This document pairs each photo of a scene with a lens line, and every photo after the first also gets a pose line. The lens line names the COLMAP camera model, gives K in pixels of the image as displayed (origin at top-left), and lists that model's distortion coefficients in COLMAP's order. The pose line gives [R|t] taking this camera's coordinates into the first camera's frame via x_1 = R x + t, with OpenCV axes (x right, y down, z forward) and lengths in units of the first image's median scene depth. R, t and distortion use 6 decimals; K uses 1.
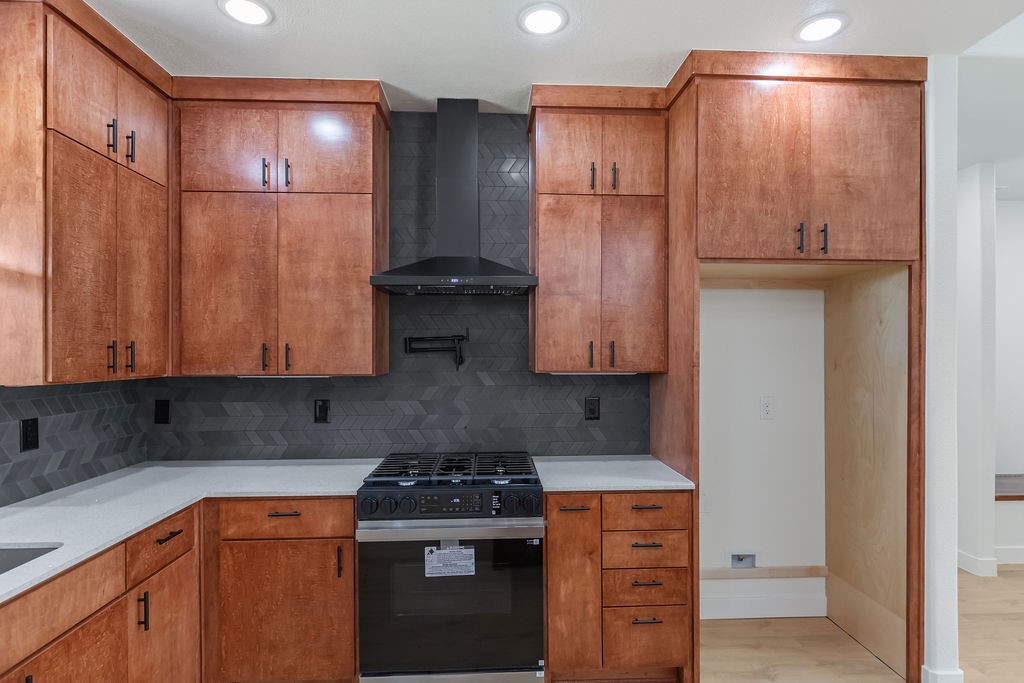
lens RADIAL K [[521.2, 0, 510.1], [0, 521.2, 353.4], [0, 0, 1]] dist [-0.000298, 0.000218]
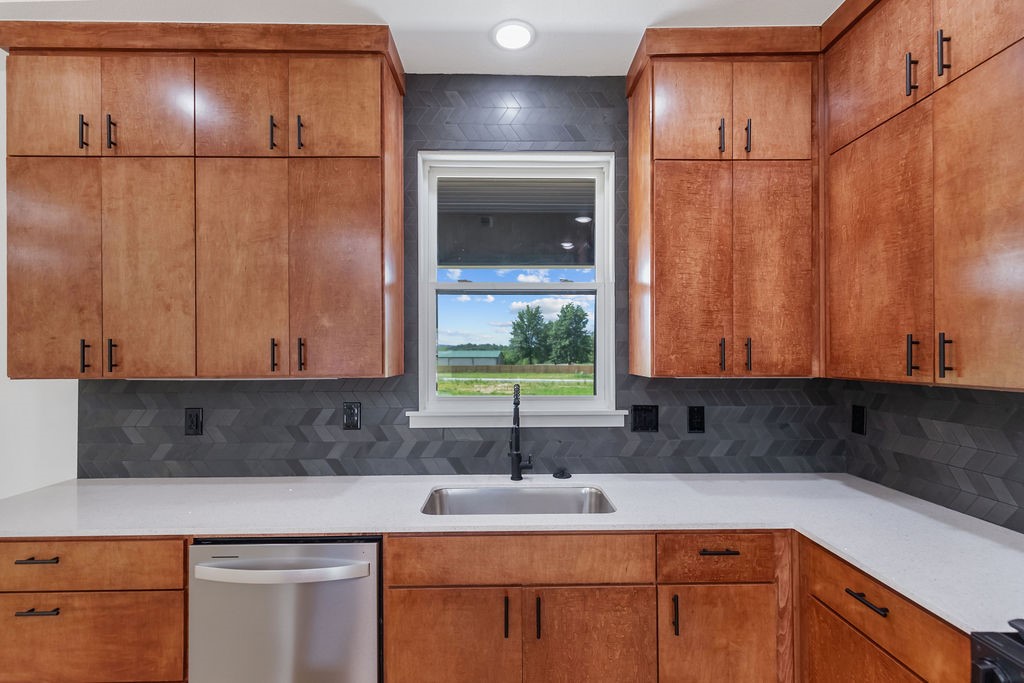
lens RADIAL K [[470.7, 0, 512.6], [0, 470.7, 351.9], [0, 0, 1]] dist [0.007210, -0.000472]
pose [[-0.027263, -0.006426, -0.999608, 0.148221], [0.000247, 0.999979, -0.006435, 0.007373], [0.999628, -0.000422, -0.027261, 0.552096]]
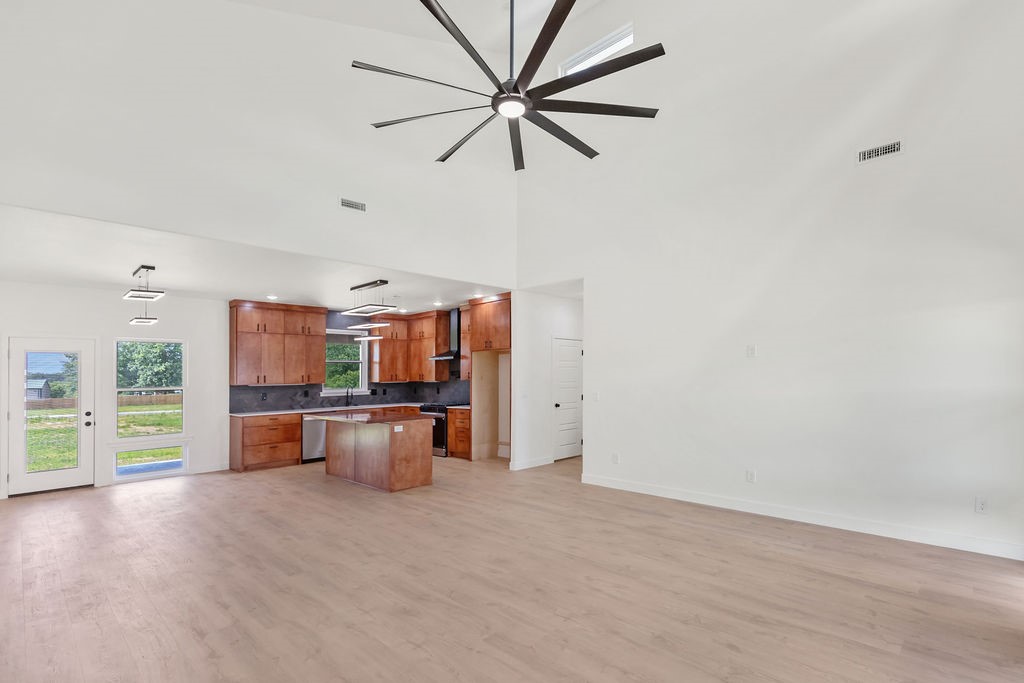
lens RADIAL K [[485.8, 0, 531.0], [0, 485.8, 355.3], [0, 0, 1]] dist [0.001211, 0.000300]
pose [[0.693733, -0.043733, -0.718903, 3.325197], [0.015207, 0.998822, -0.046086, 0.028351], [0.720072, 0.021039, 0.693581, -1.232553]]
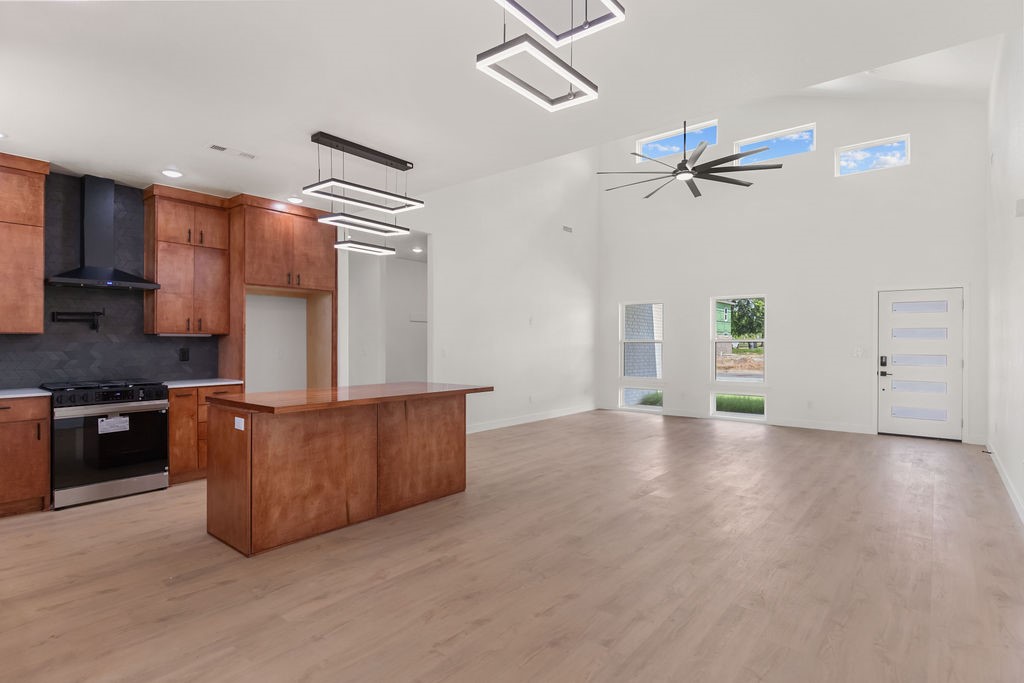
lens RADIAL K [[517.0, 0, 515.1], [0, 517.0, 340.3], [0, 0, 1]] dist [-0.001582, -0.000045]
pose [[0.670789, 0.003982, 0.741638, -0.526181], [0.001762, 0.999974, -0.006962, 0.087034], [-0.741646, 0.005977, 0.670765, -1.401174]]
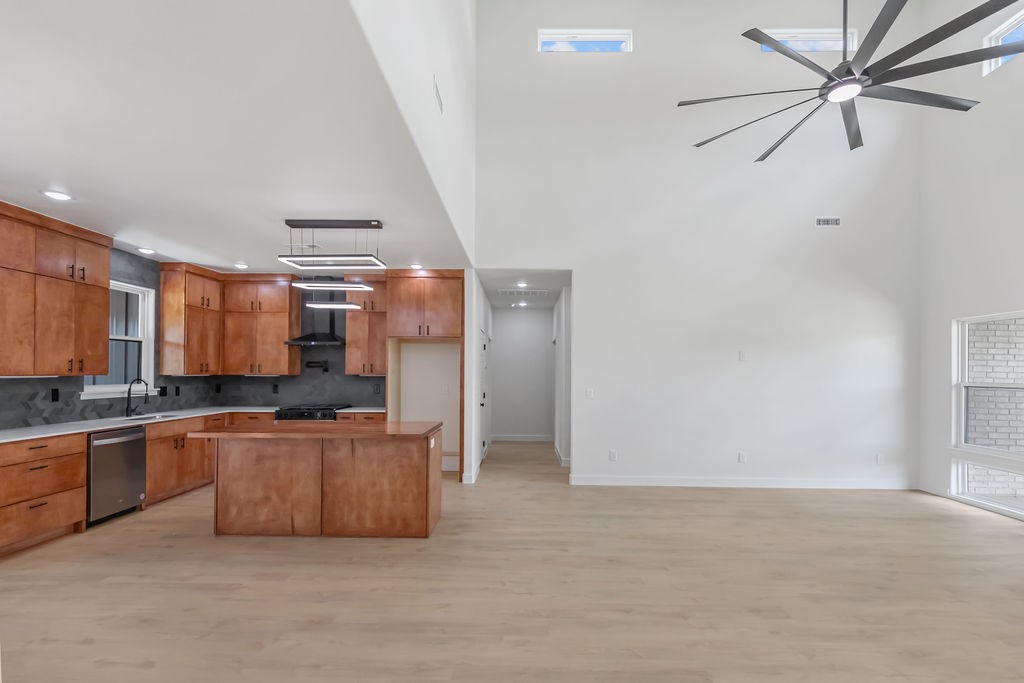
lens RADIAL K [[470.6, 0, 512.7], [0, 470.6, 366.8], [0, 0, 1]] dist [0.008797, -0.000567]
pose [[0.998026, 0.004077, -0.062671, 1.252915], [-0.005009, 0.999879, -0.014712, 0.031656], [0.062604, 0.014997, 0.997926, -1.679238]]
